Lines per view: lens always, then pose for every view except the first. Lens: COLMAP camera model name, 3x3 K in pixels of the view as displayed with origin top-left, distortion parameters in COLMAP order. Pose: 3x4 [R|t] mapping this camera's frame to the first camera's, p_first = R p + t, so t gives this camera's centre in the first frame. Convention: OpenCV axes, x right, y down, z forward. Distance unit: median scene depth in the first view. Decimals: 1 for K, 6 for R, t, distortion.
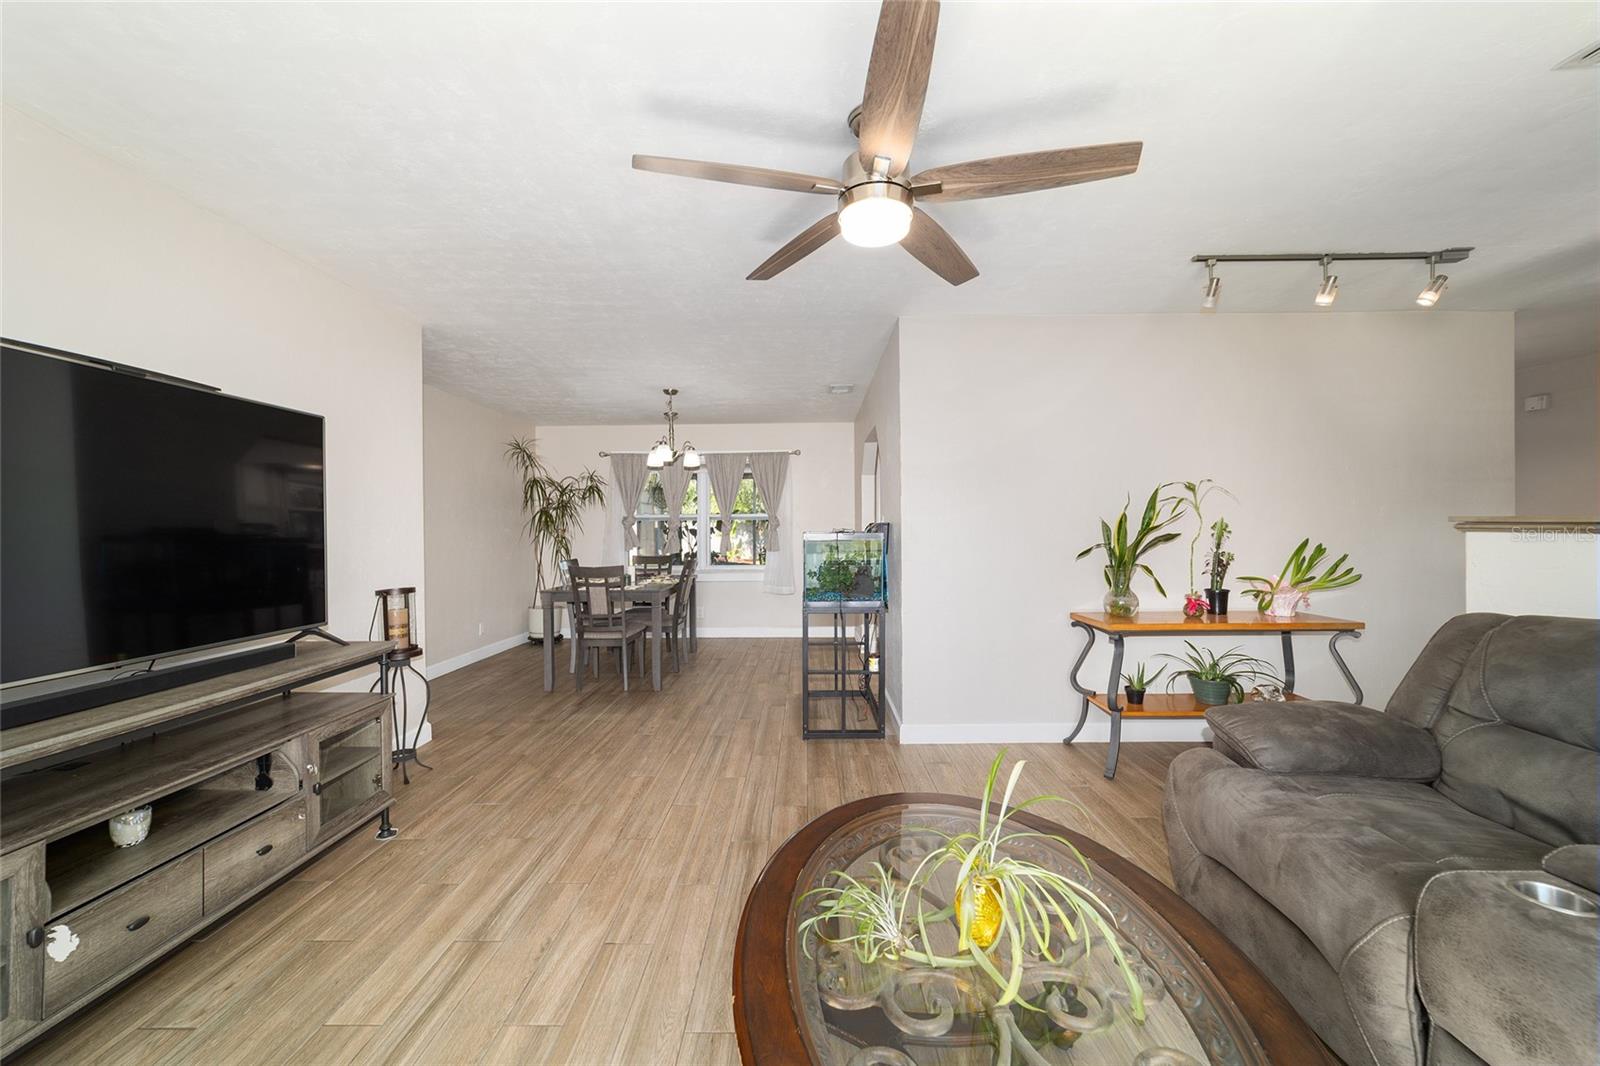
lens RADIAL K [[612.6, 0, 797.3], [0, 612.6, 529.5], [0, 0, 1]] dist [-0.016436, 0.008149]
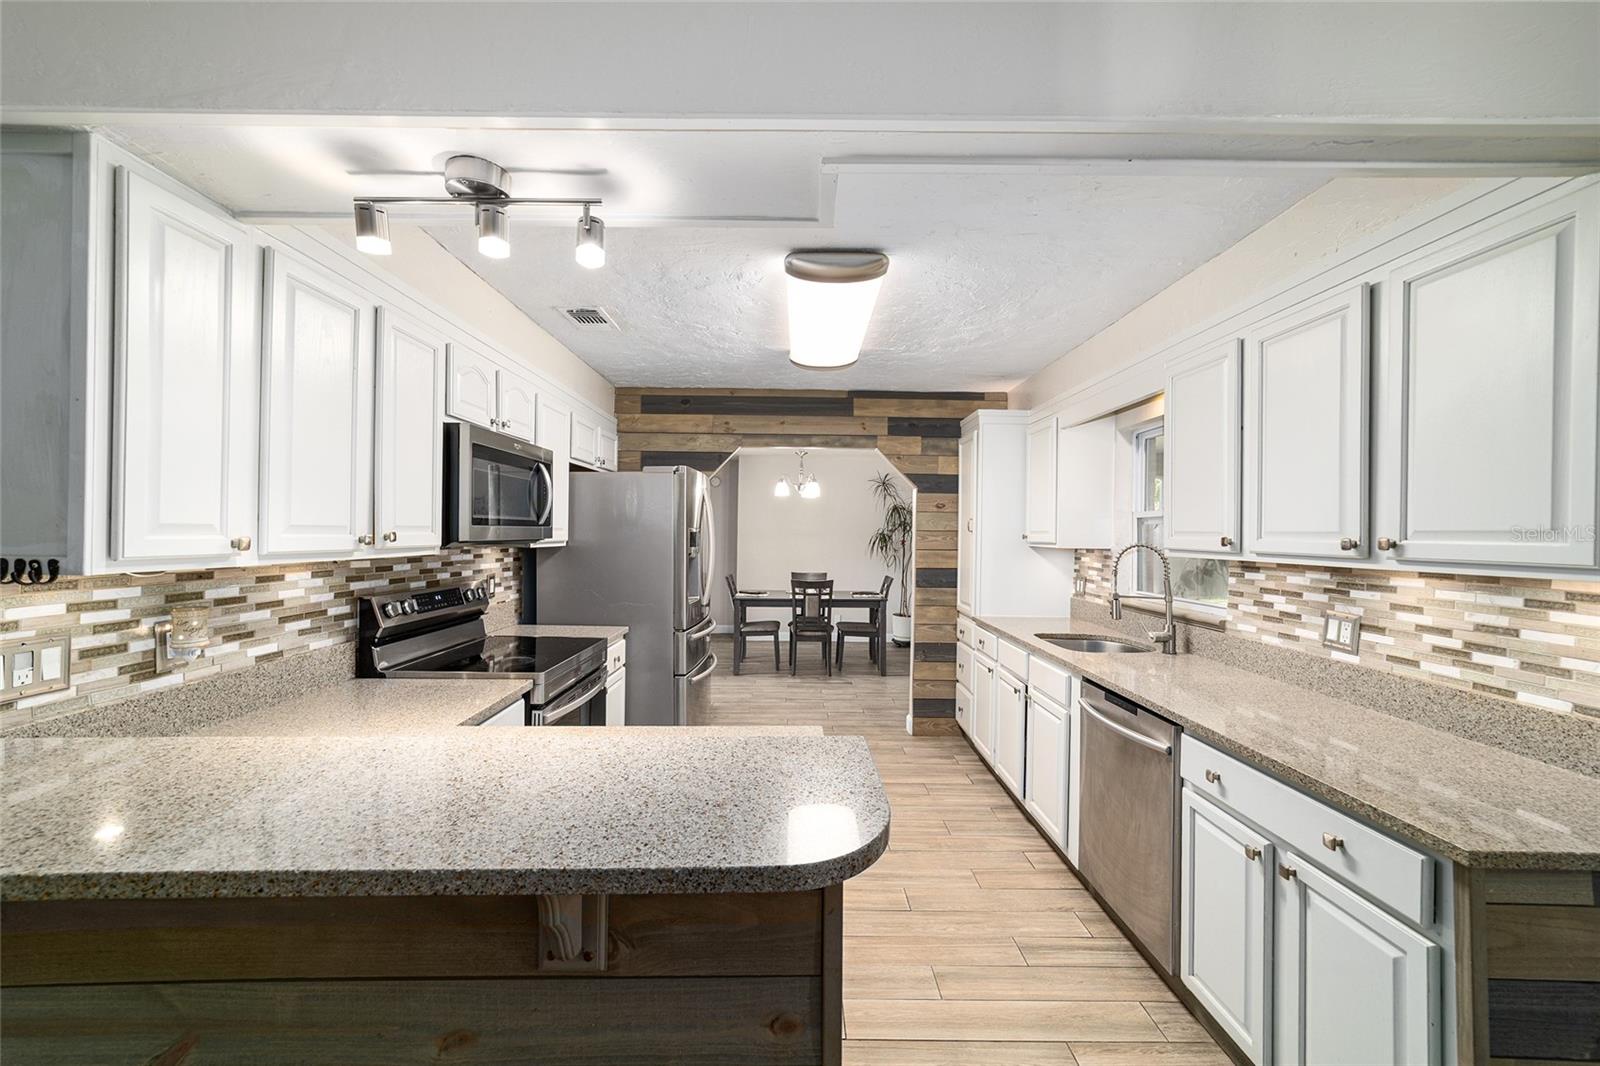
lens RADIAL K [[623.3, 0, 800.0], [0, 623.3, 533.0], [0, 0, 1]] dist [-0.016657, 0.007950]
pose [[0.031486, 0.006926, -0.999480, 1.558611], [-0.010228, 0.999926, 0.006607, -0.072917], [0.999452, 0.010015, 0.031554, 1.529626]]
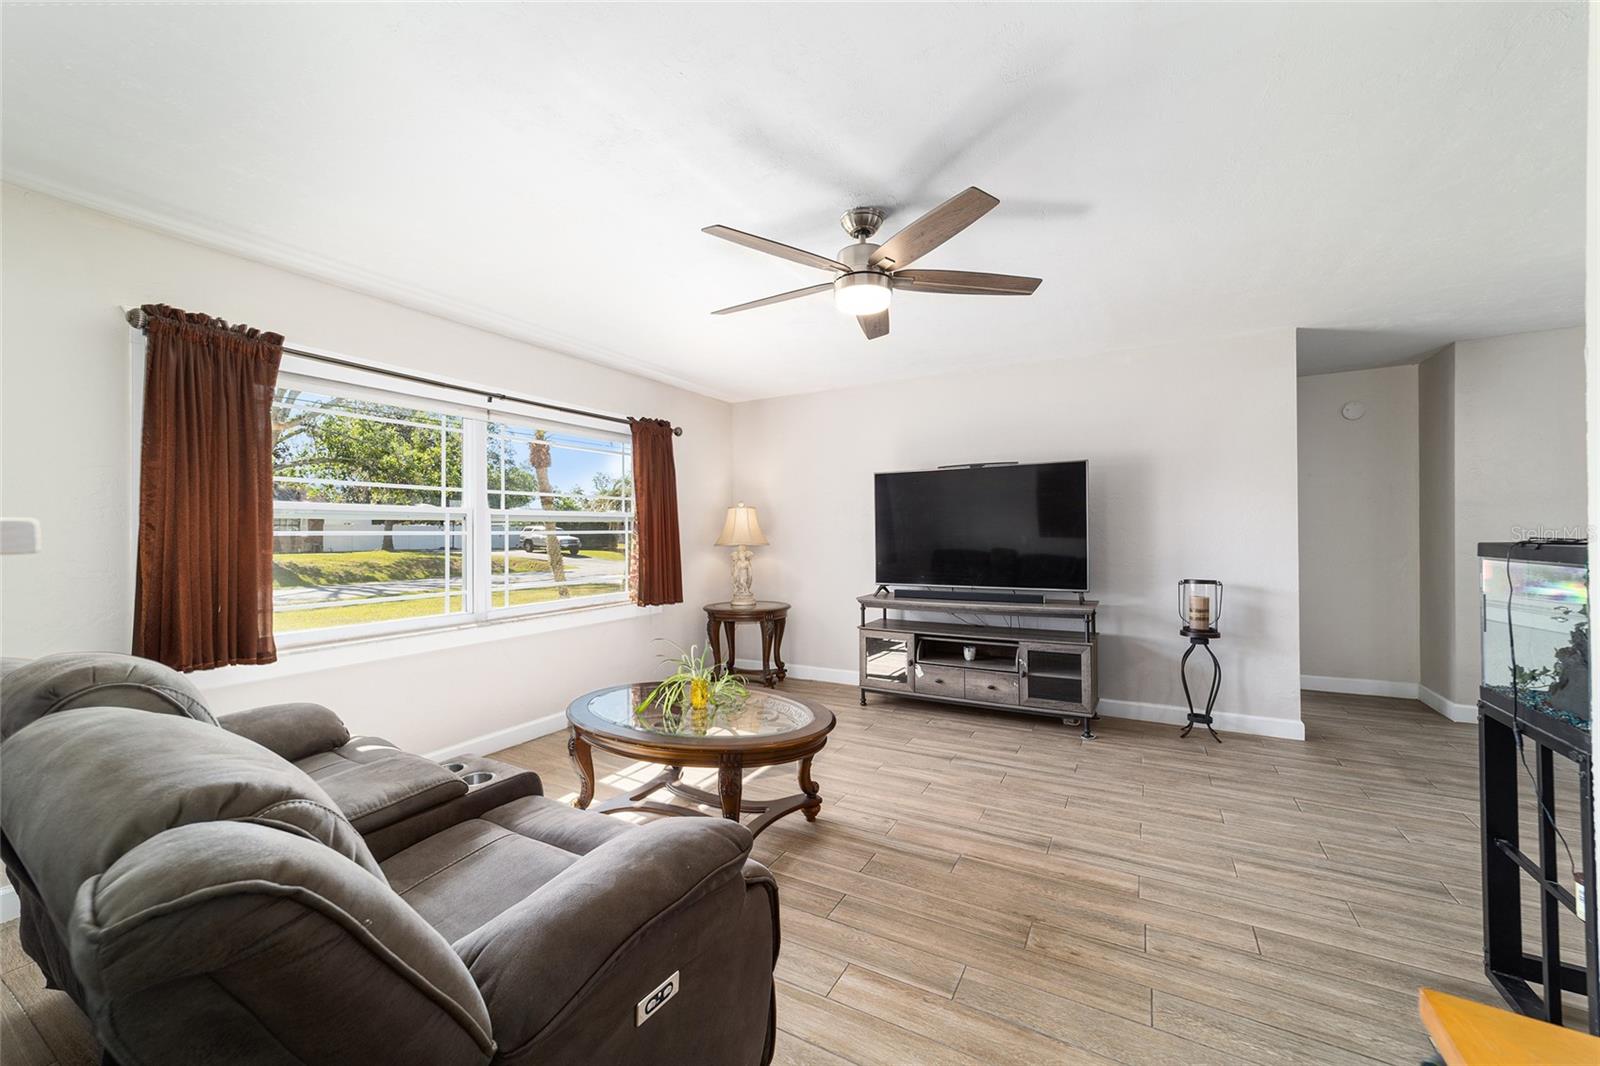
lens RADIAL K [[617.4, 0, 794.7], [0, 617.4, 528.4], [0, 0, 1]] dist [-0.018735, 0.008509]
pose [[-0.481751, 0.005932, -0.876288, 0.728526], [0.011786, 0.999931, 0.000289, -0.012366], [0.876229, -0.010189, -0.481788, 0.812590]]
